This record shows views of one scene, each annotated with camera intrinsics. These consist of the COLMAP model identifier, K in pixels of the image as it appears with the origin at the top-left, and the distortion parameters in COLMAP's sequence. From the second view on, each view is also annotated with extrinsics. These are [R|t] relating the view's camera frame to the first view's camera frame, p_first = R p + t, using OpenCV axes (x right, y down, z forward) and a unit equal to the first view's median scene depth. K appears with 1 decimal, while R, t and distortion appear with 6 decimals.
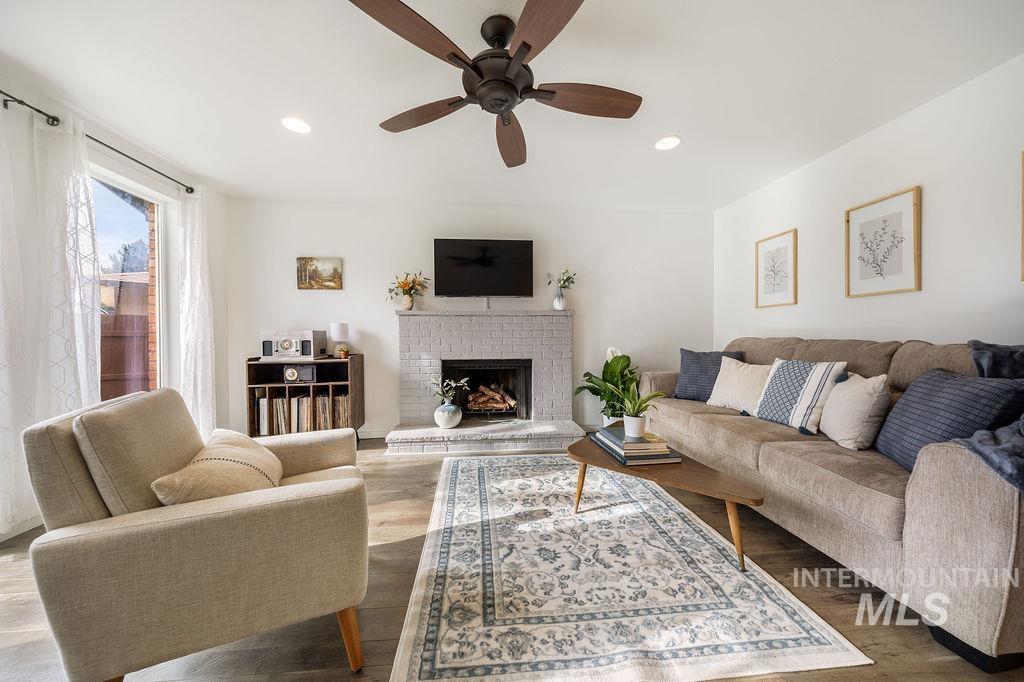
lens RADIAL K [[345.7, 0, 512.0], [0, 345.7, 341.0], [0, 0, 1]] dist [-0.006843, -0.000035]
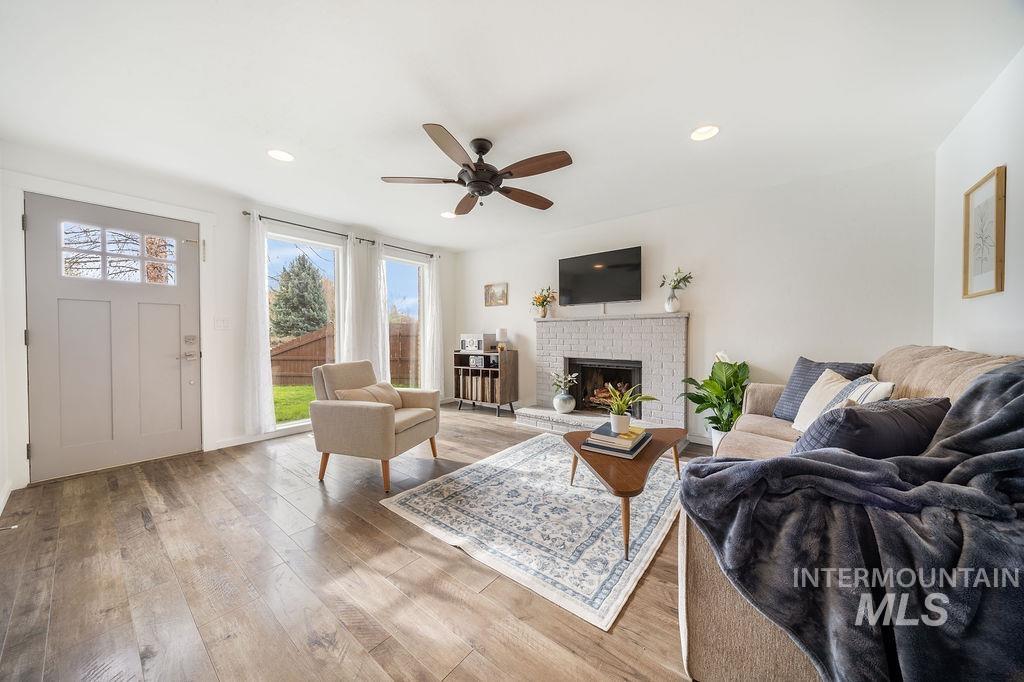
lens RADIAL K [[345.7, 0, 512.0], [0, 345.7, 341.0], [0, 0, 1]] dist [-0.006843, -0.000035]
pose [[0.720769, 0.012945, -0.693054, 0.577069], [-0.014371, 0.999890, 0.003731, -0.005645], [0.693026, 0.007271, 0.720876, -0.013855]]
